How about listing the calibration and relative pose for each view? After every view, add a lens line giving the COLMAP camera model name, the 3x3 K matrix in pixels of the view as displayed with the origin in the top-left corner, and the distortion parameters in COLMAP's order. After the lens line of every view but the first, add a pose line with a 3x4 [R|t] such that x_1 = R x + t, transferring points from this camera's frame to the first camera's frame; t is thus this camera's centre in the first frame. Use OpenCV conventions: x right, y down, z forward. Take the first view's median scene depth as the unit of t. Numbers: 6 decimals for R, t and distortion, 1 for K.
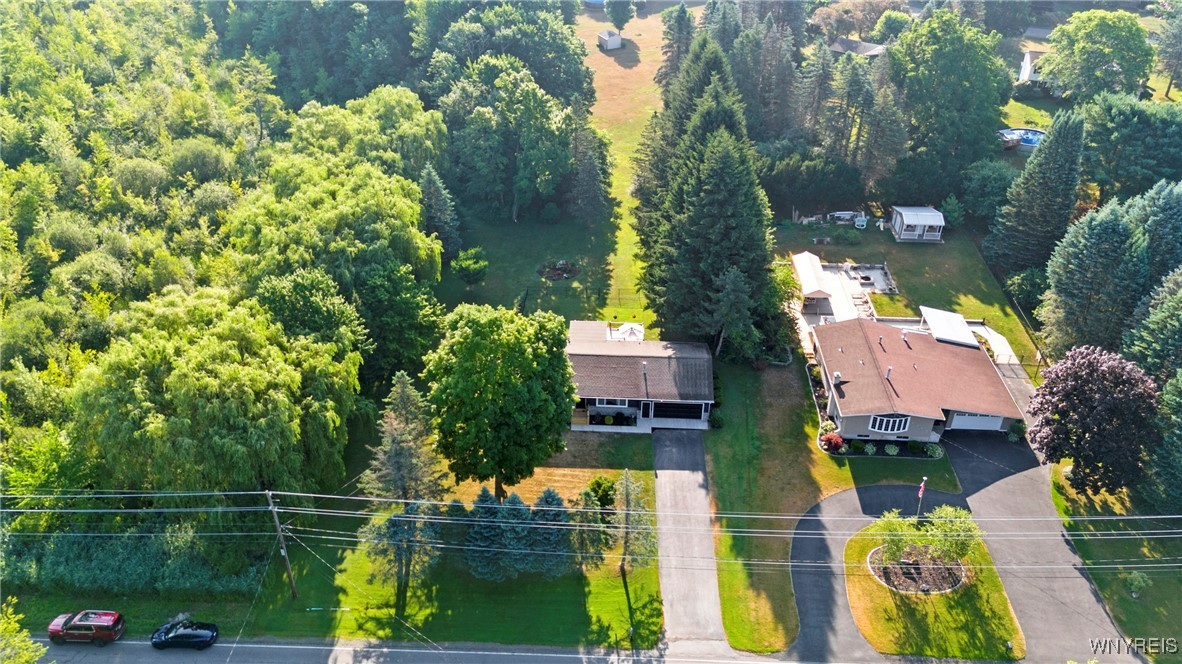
lens RADIAL K [[908.0, 0, 591.0], [0, 908.0, 332.0], [0, 0, 1]] dist [0.102960, -0.141941]
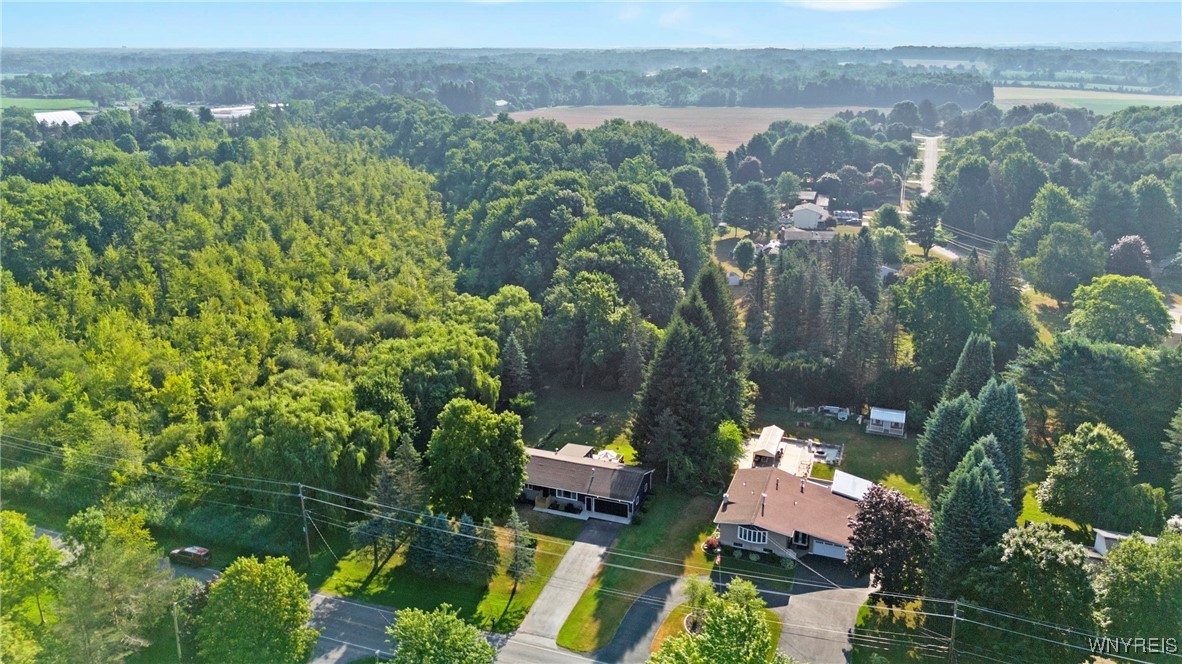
lens RADIAL K [[861.2, 0, 591.0], [0, 861.2, 332.0], [0, 0, 1]] dist [0.088904, -0.109508]
pose [[0.950341, 0.085852, -0.299134, 0.400493], [-0.162957, 0.956168, -0.243287, 0.143270], [0.265135, 0.279952, 0.922676, -0.252640]]
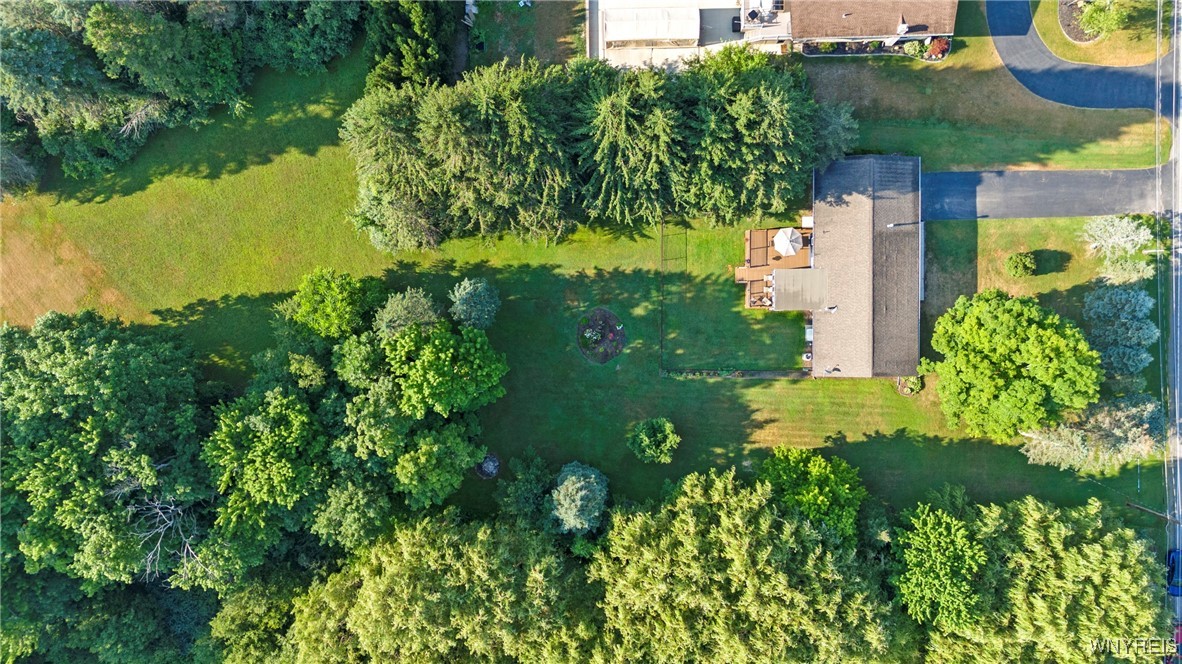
lens RADIAL K [[861.2, 0, 591.0], [0, 861.2, 332.0], [0, 0, 1]] dist [0.088904, -0.109508]
pose [[-0.047957, -0.998371, -0.030918, -0.010937], [0.565841, -0.052662, 0.822831, -0.860279], [-0.823118, 0.021966, 0.567445, 0.694092]]
